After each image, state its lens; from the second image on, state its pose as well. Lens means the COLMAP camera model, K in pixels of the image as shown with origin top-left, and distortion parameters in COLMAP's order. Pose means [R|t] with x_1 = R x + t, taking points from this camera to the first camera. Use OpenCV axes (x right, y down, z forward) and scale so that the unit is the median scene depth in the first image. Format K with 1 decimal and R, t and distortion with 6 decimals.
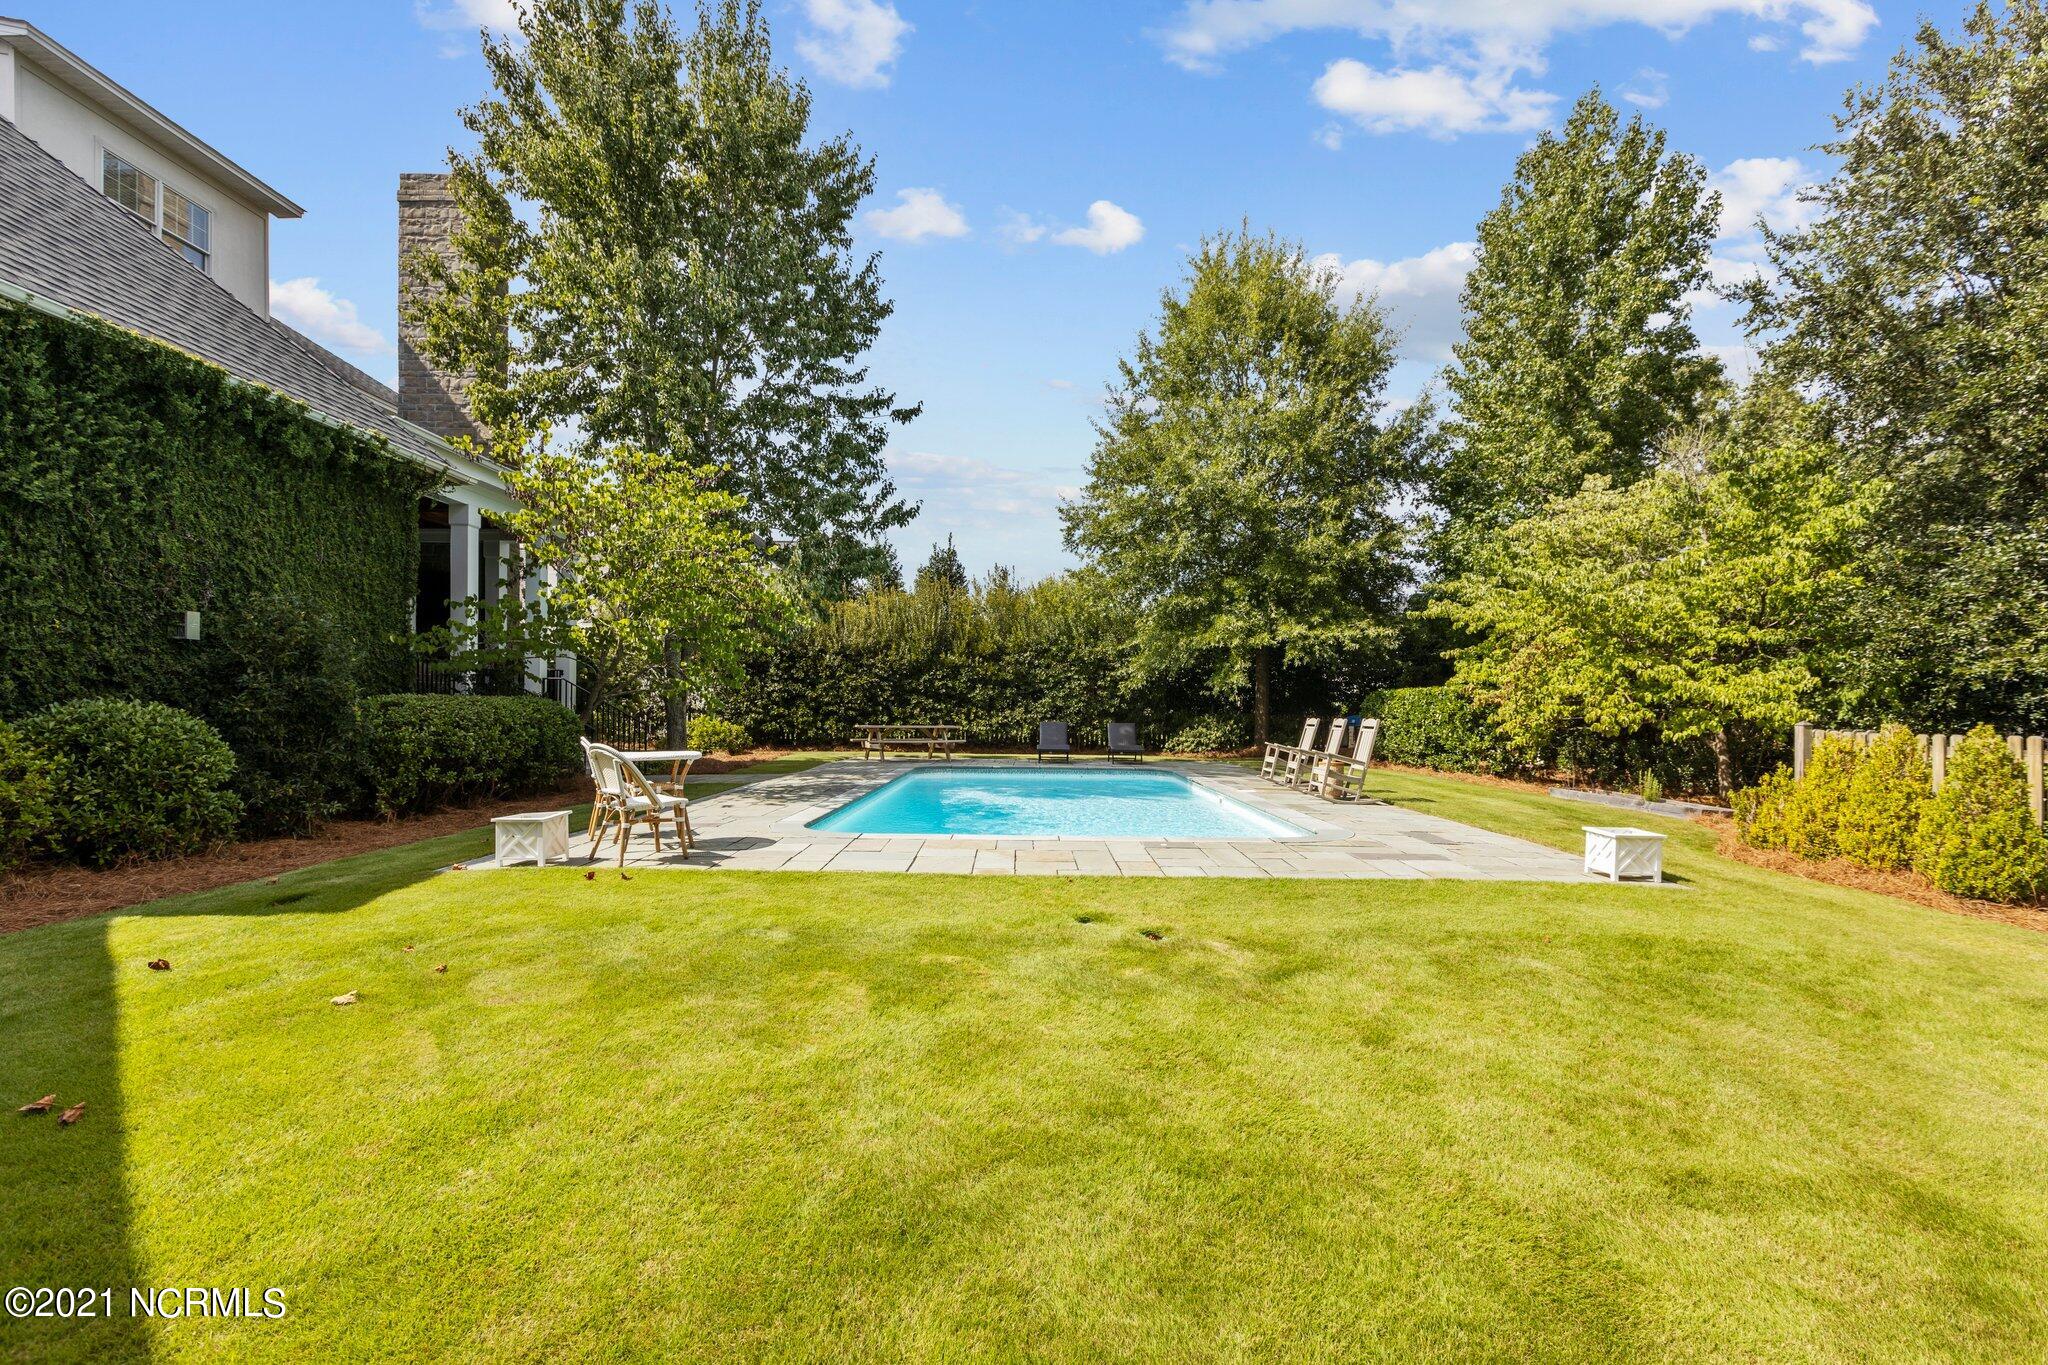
lens RADIAL K [[935.3, 0, 1012.8], [0, 935.3, 694.1], [0, 0, 1]] dist [0.026519, 0.000085]
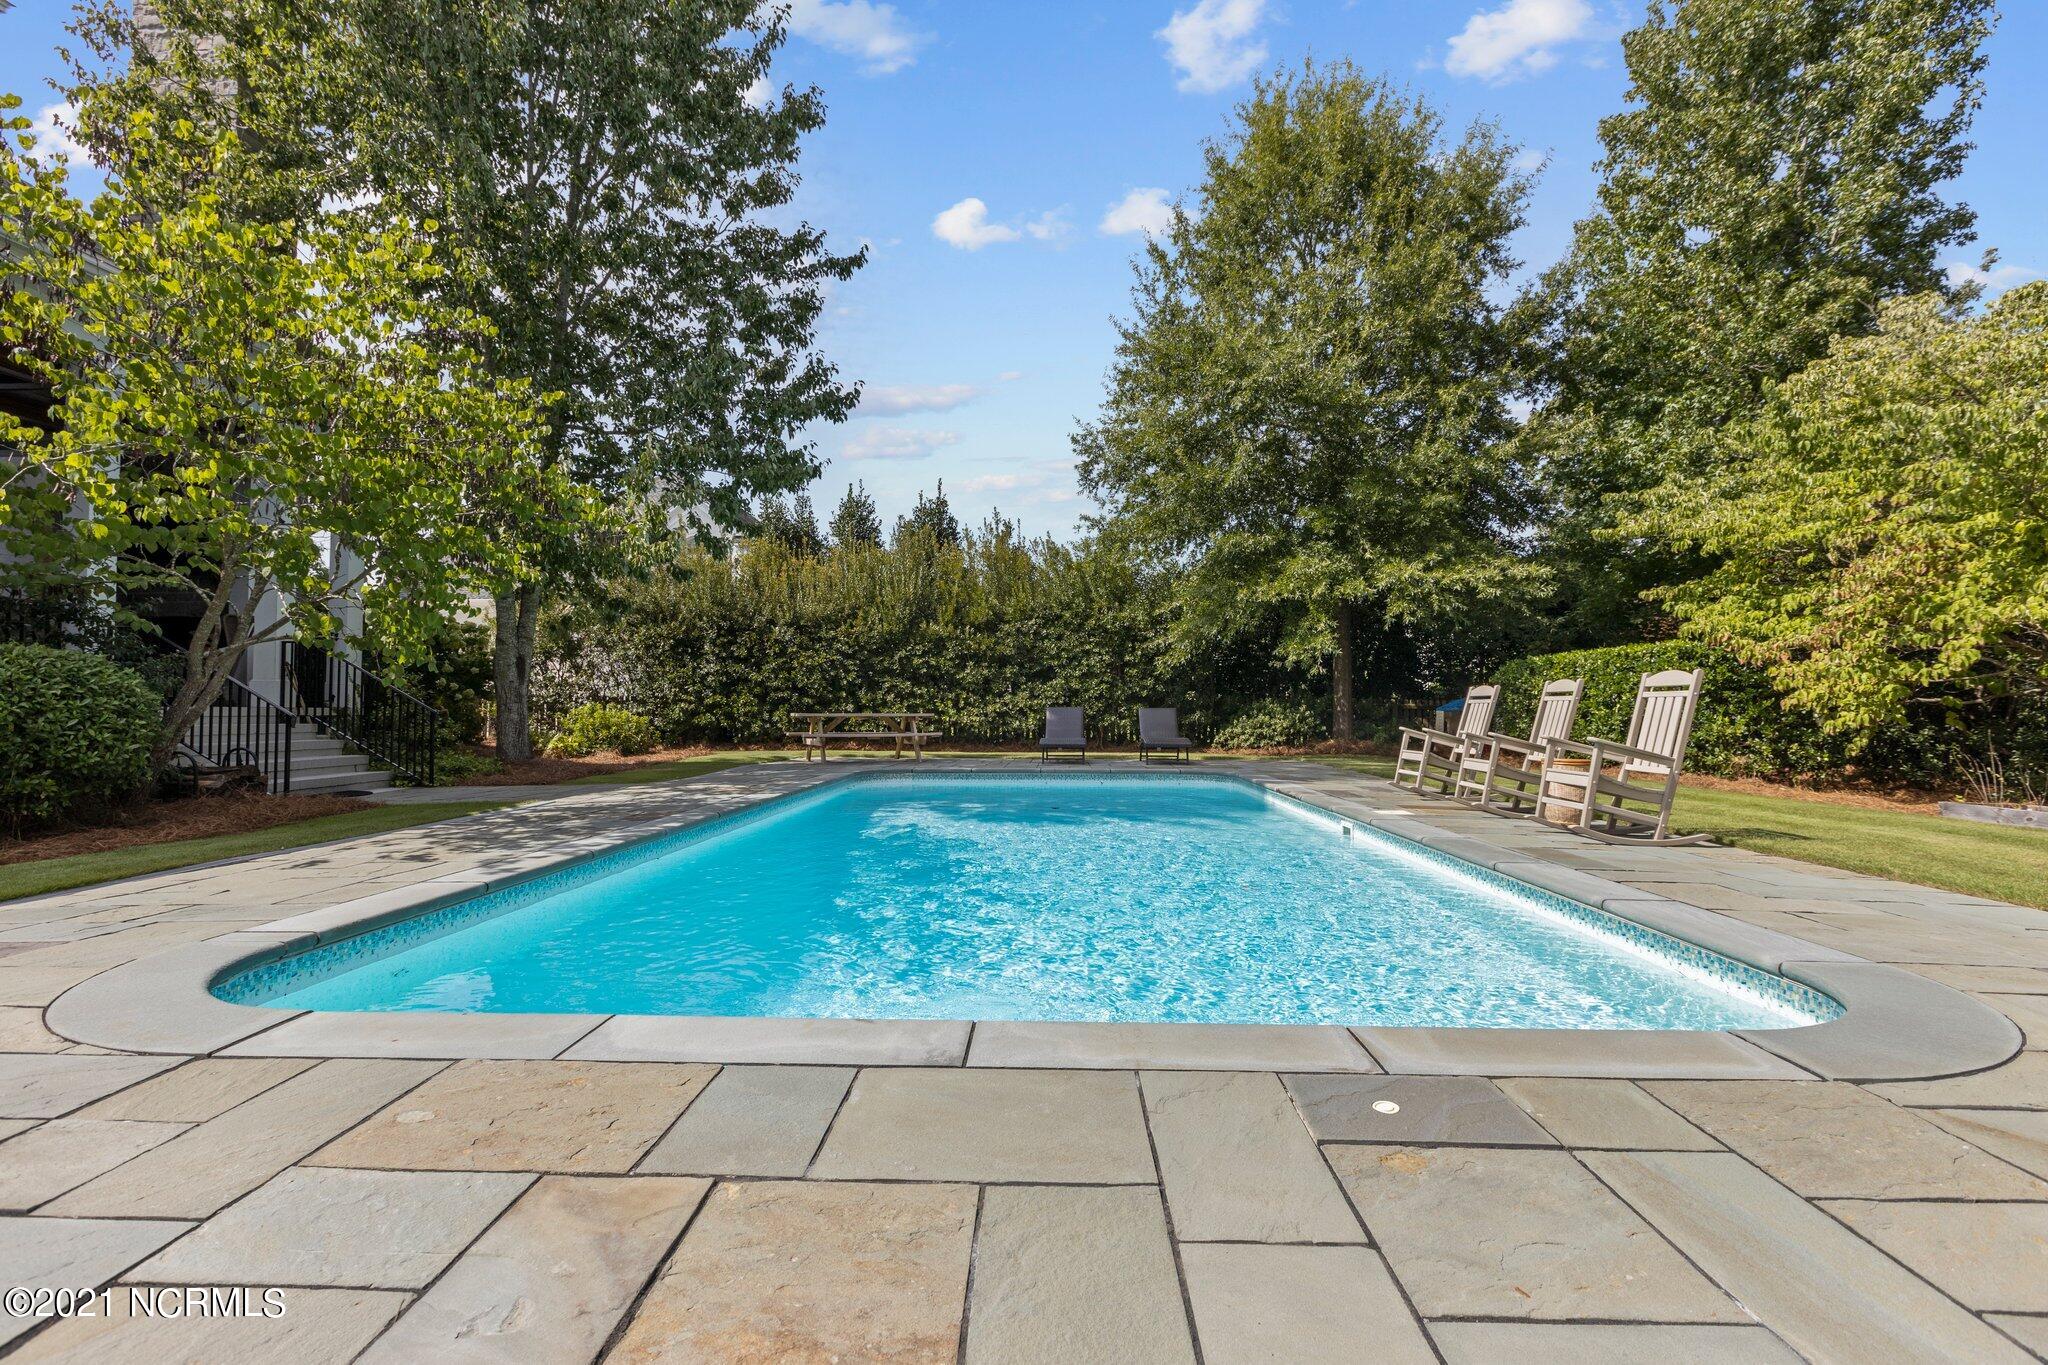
lens RADIAL K [[897.6, 0, 1017.0], [0, 897.6, 685.8], [0, 0, 1]] dist [0.007204, -0.000215]
pose [[0.999418, -0.010198, -0.032554, 0.026371], [0.009808, 0.999878, -0.012134, 0.018810], [0.032674, 0.011807, 0.999396, 0.265039]]
